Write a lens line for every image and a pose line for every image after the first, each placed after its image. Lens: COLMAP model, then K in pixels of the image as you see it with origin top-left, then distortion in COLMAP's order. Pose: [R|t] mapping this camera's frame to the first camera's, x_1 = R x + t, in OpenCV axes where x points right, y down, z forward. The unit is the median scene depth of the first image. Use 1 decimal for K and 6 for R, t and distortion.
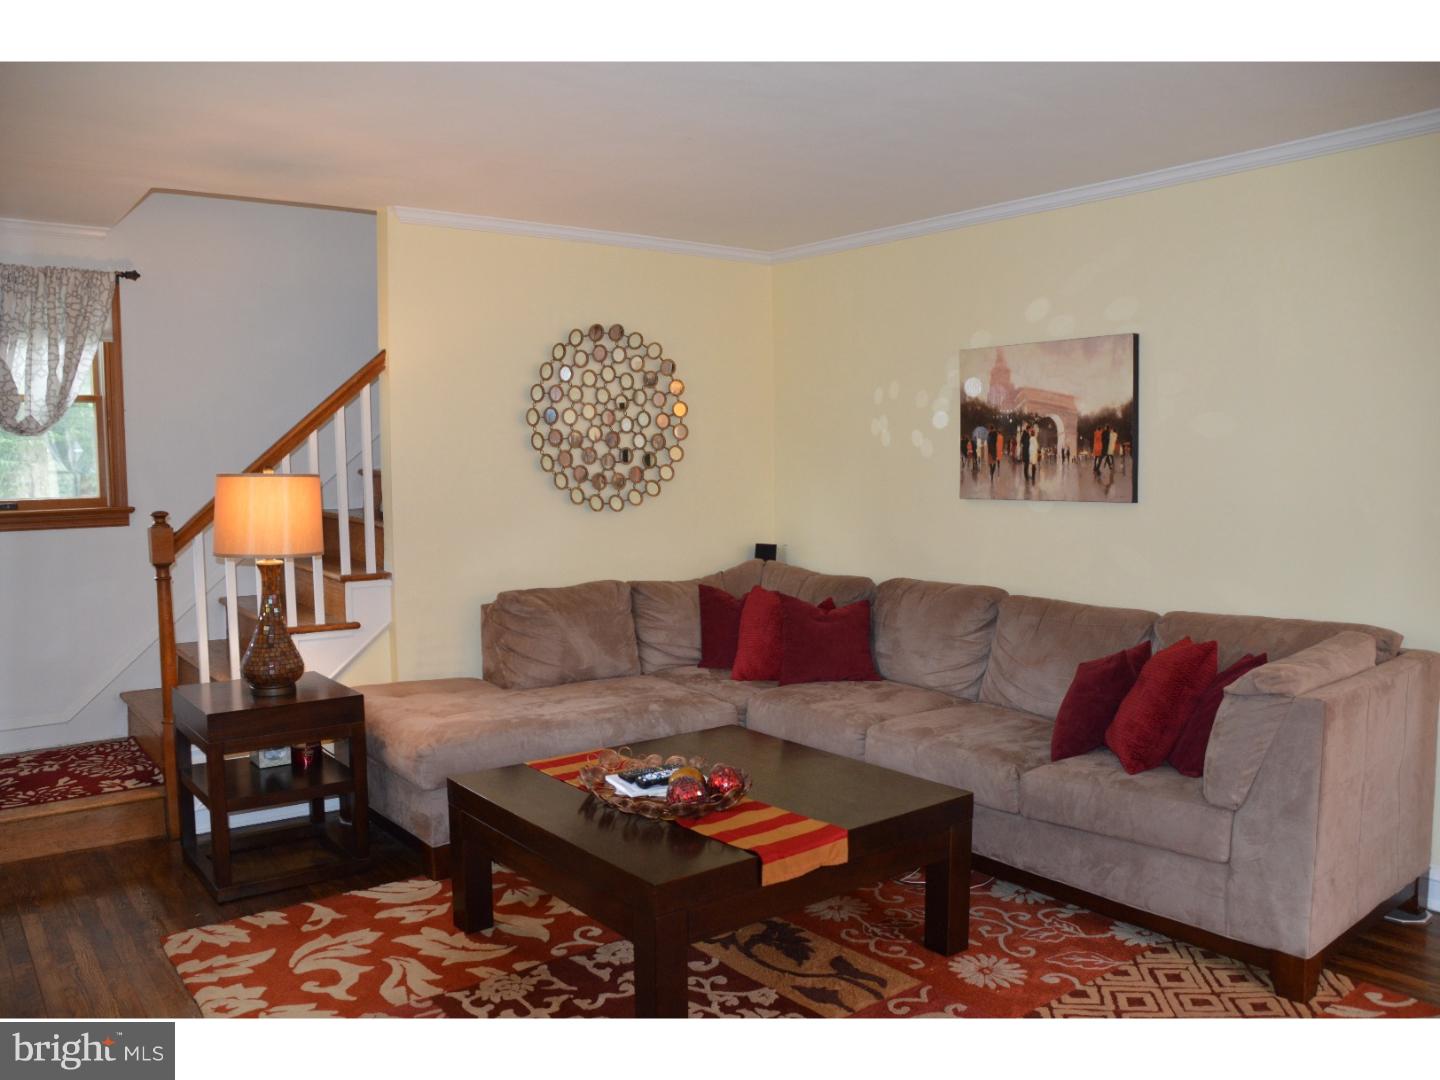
lens RADIAL K [[1159.1, 0, 715.5], [0, 1159.1, 540.4], [0, 0, 1]] dist [-0.147543, 0.088085]
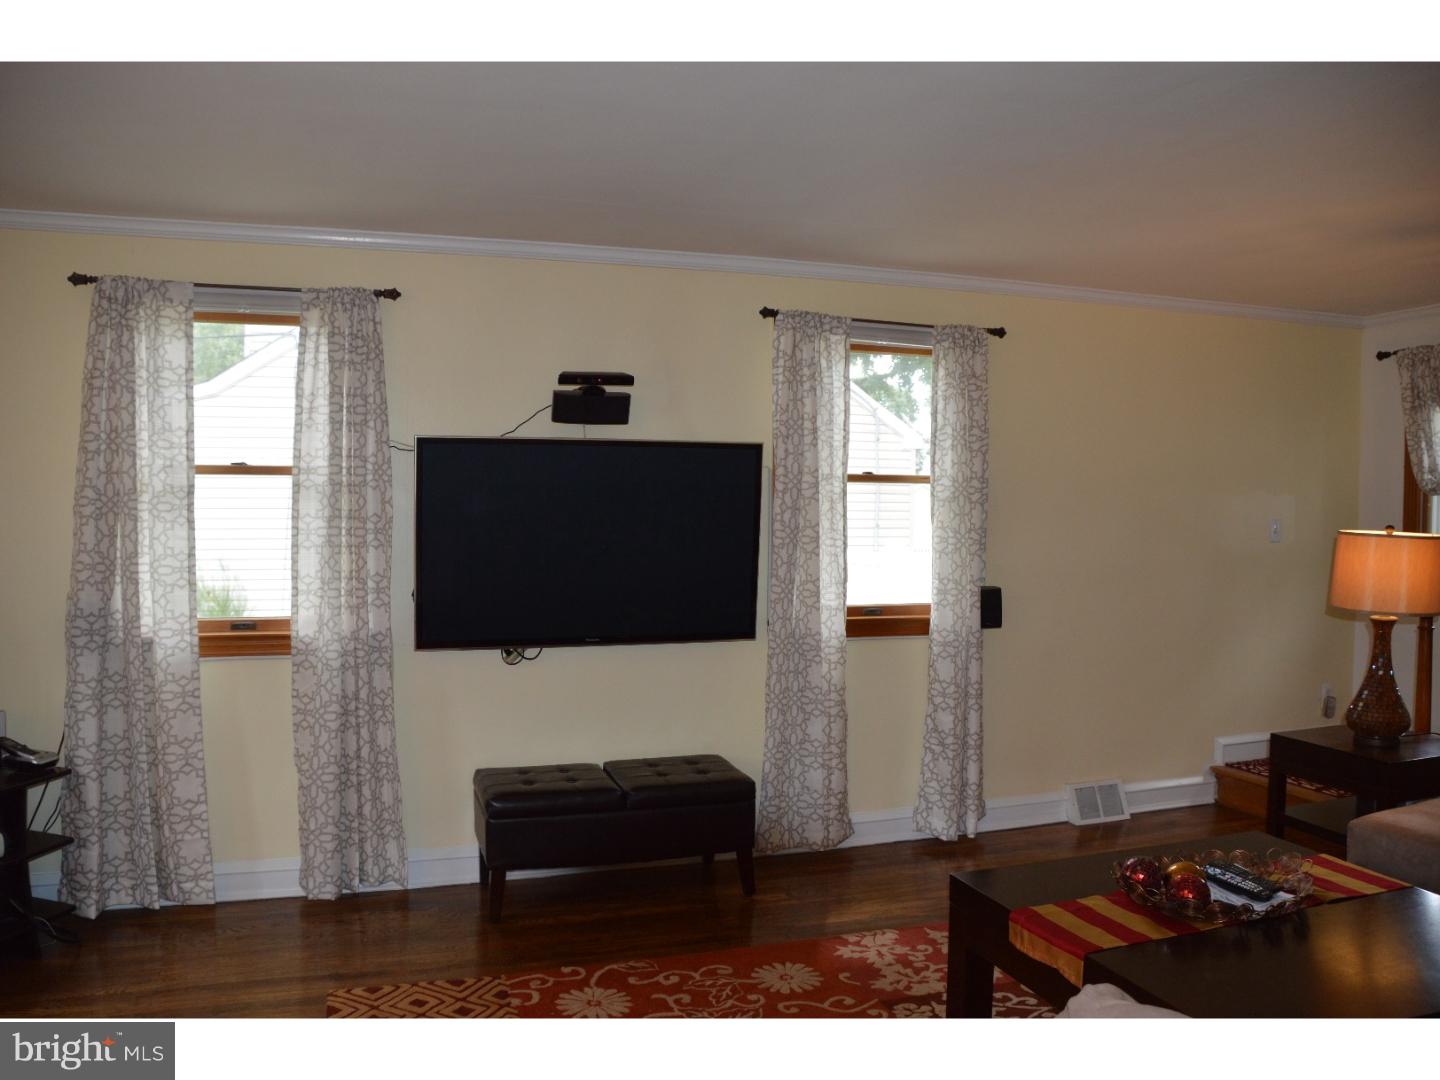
lens RADIAL K [[1159.1, 0, 715.5], [0, 1159.1, 540.4], [0, 0, 1]] dist [-0.147543, 0.088085]
pose [[-0.346808, 0.040396, -0.937066, 0.651624], [-0.072338, 0.994944, 0.069663, -0.066094], [0.935142, 0.091945, -0.342133, 0.649813]]
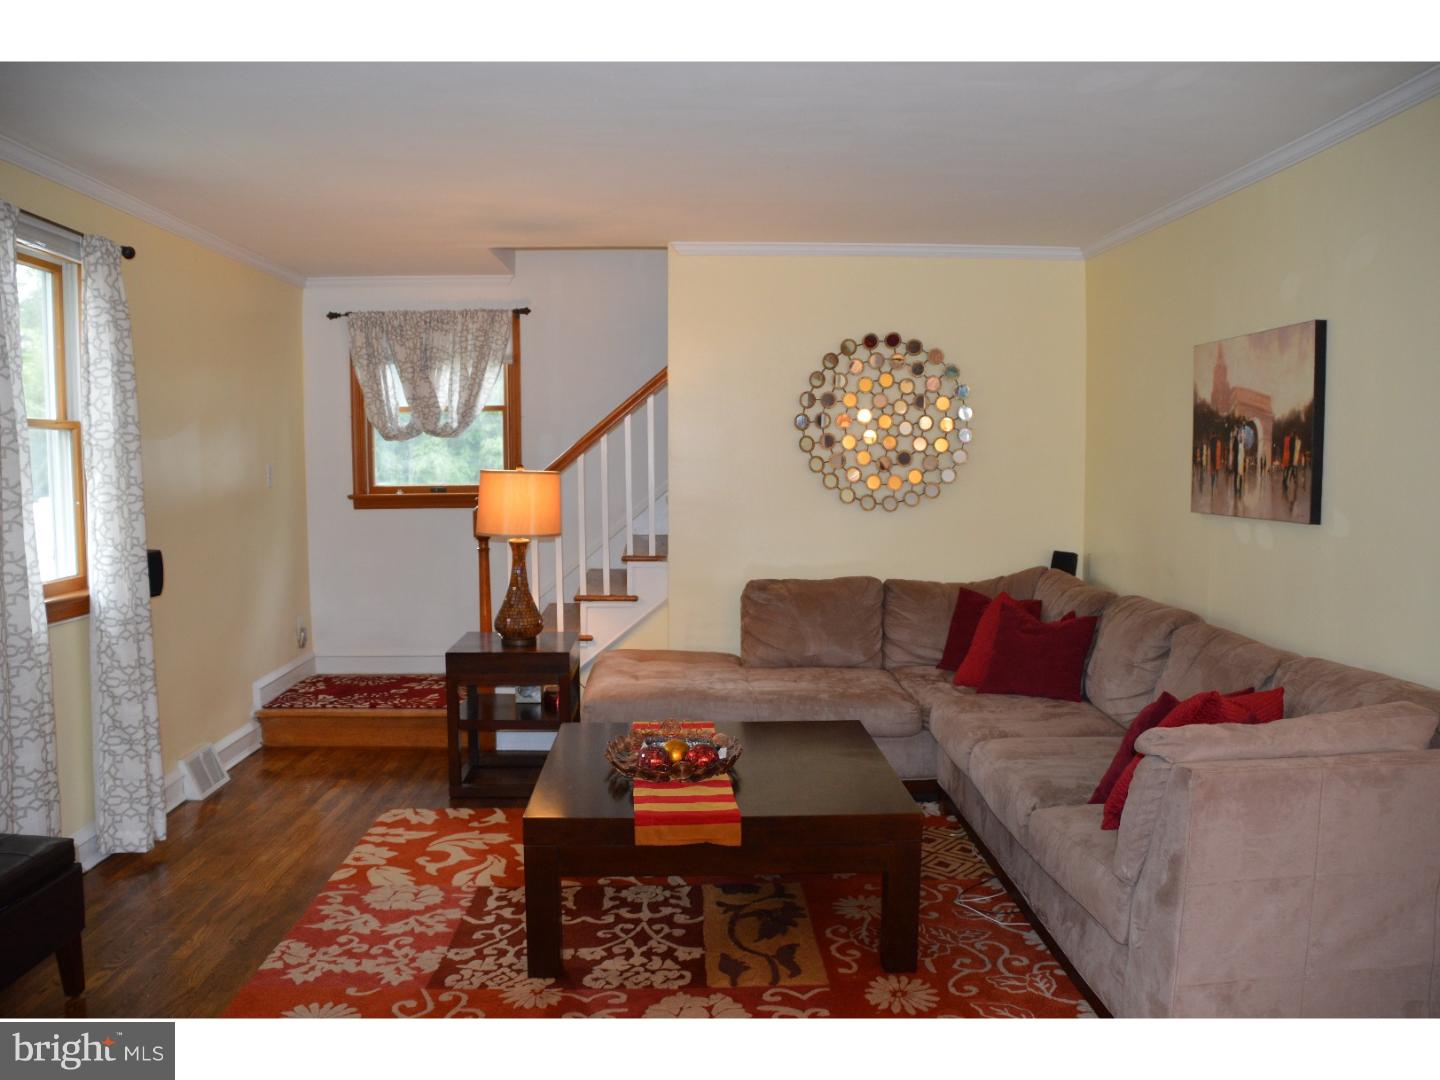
lens RADIAL K [[1159.1, 0, 715.5], [0, 1159.1, 540.4], [0, 0, 1]] dist [-0.147543, 0.088085]
pose [[0.804185, 0.052228, -0.592080, 0.463663], [-0.048096, 0.998583, 0.022761, -0.017511], [0.592430, 0.010172, 0.805558, 0.078185]]
